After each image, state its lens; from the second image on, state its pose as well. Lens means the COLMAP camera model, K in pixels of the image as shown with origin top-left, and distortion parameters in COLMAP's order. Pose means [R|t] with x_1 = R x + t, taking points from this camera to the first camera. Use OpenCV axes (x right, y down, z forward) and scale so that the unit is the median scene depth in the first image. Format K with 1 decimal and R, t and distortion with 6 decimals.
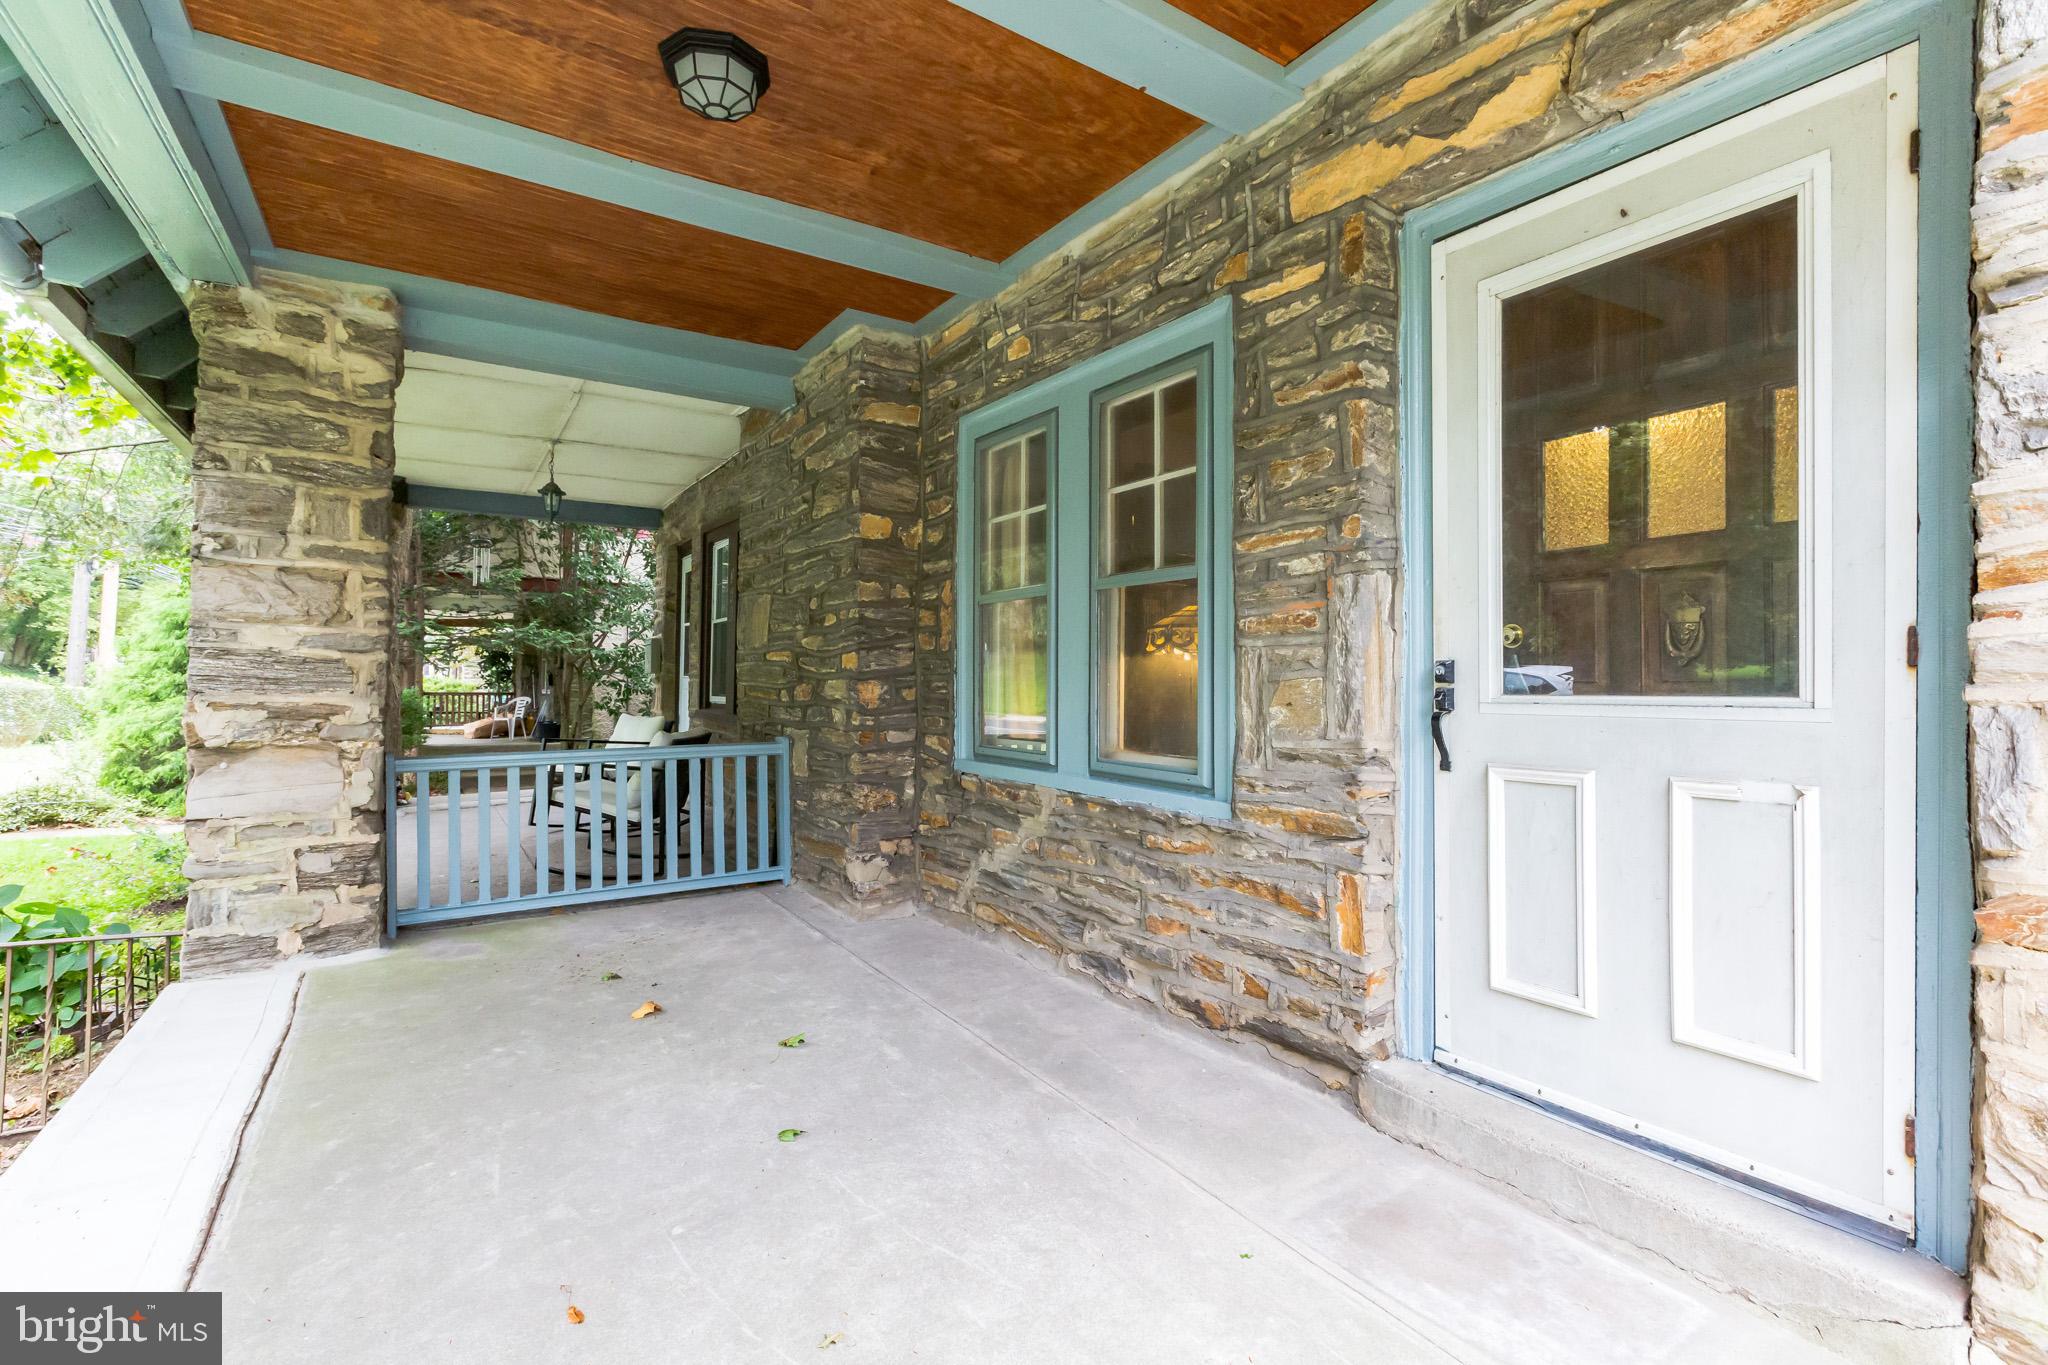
lens RADIAL K [[931.0, 0, 1026.5], [0, 931.0, 682.5], [0, 0, 1]] dist [0.000260, -0.001160]
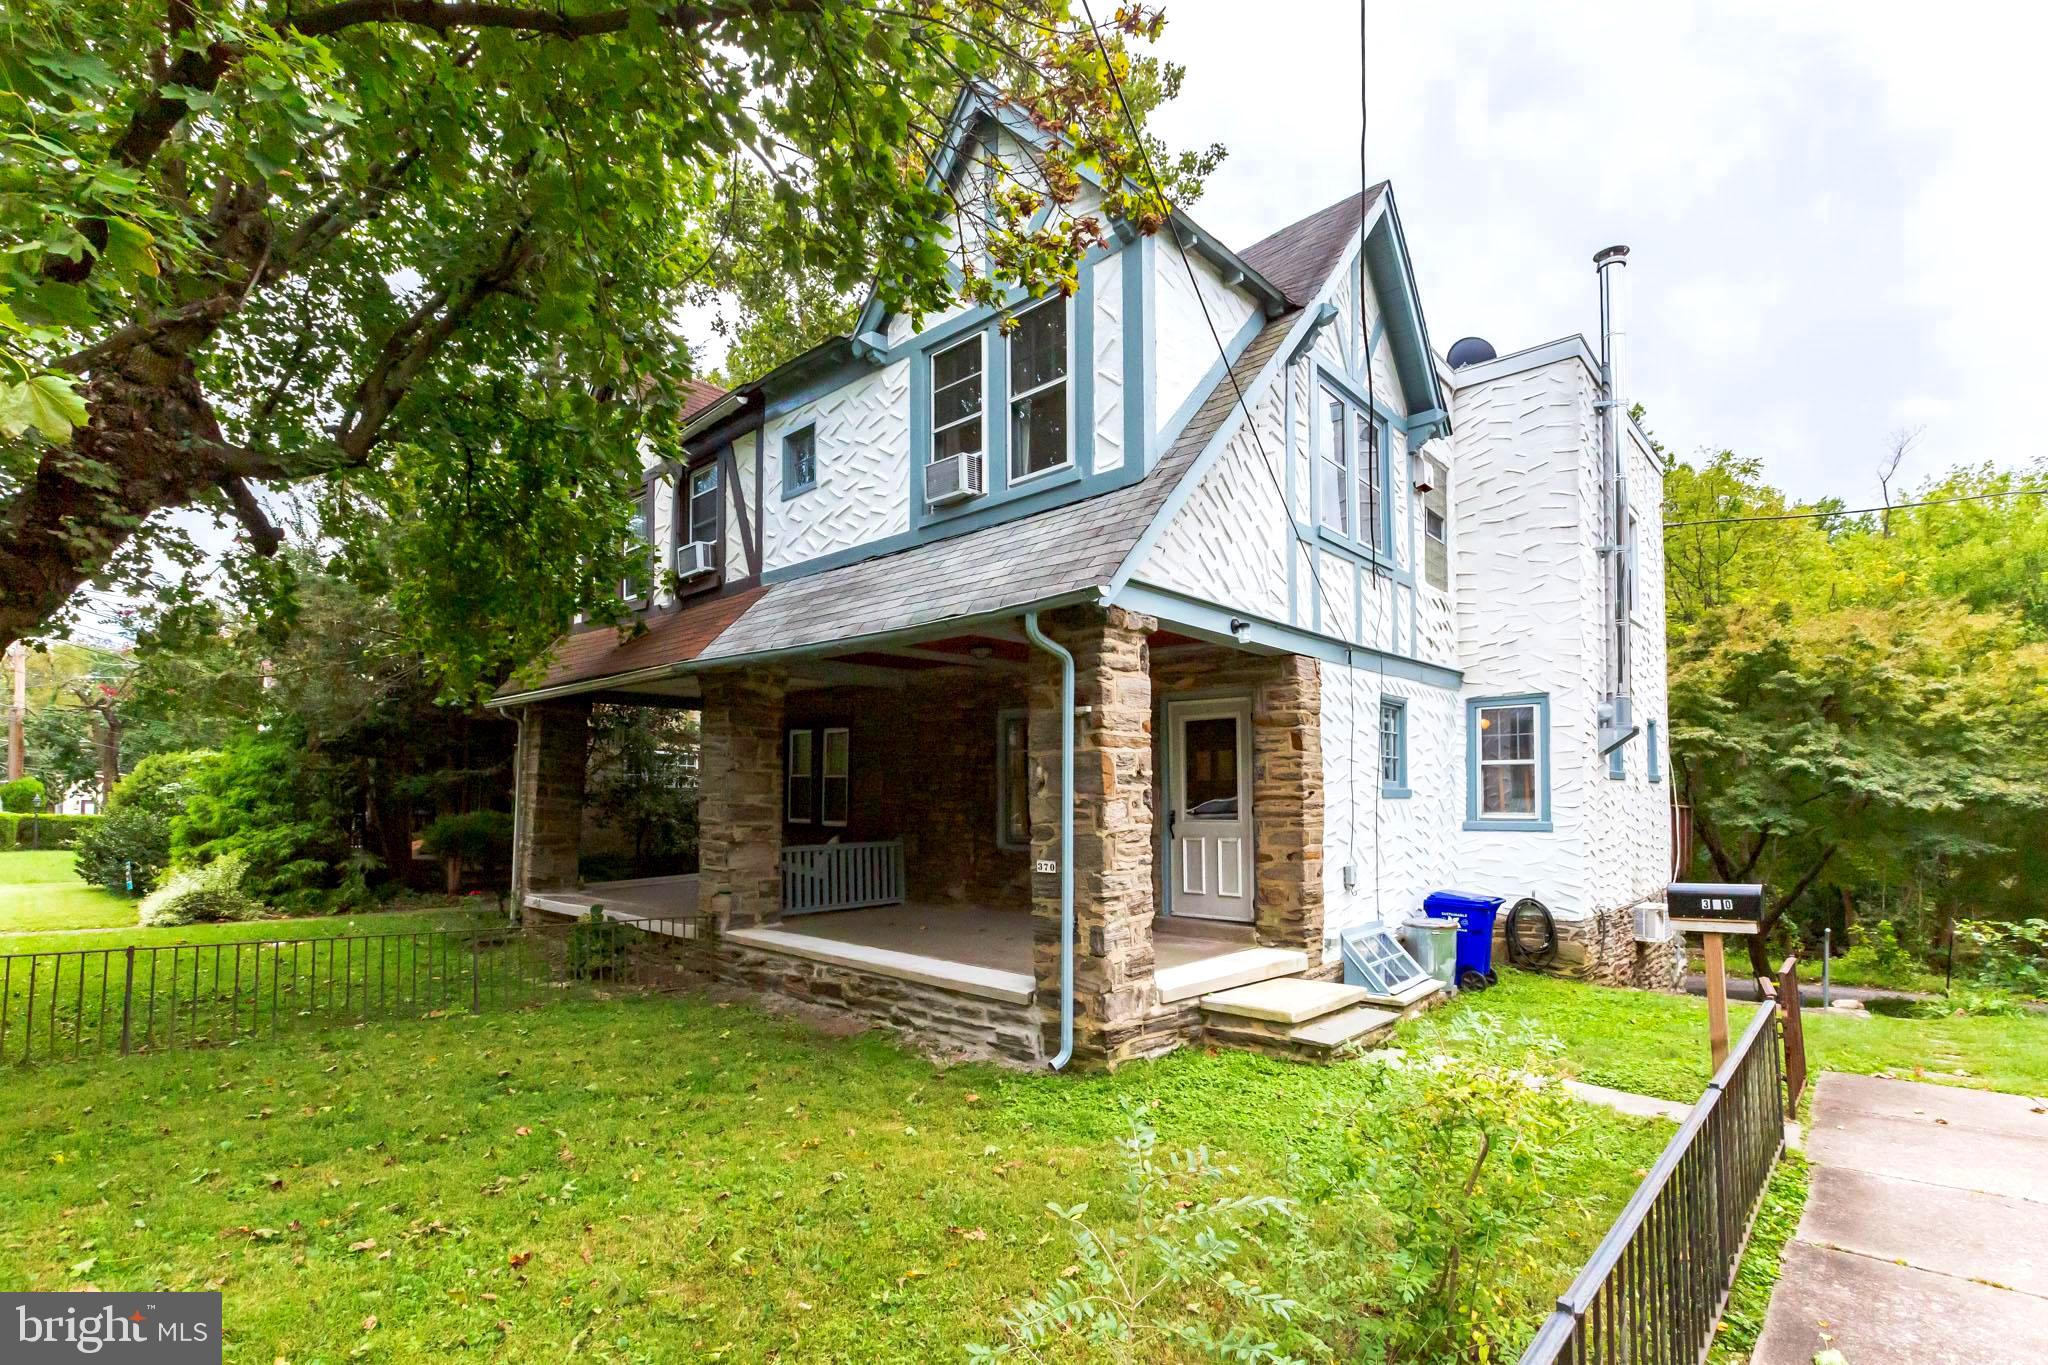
lens RADIAL K [[931.0, 0, 1038.4], [0, 931.0, 754.9], [0, 0, 1]] dist [0.000260, -0.001160]
pose [[0.969118, 0.007853, 0.246472, -0.622357], [0.003656, 0.998925, -0.046202, -0.045585], [-0.246570, 0.045677, 0.968048, -1.559896]]
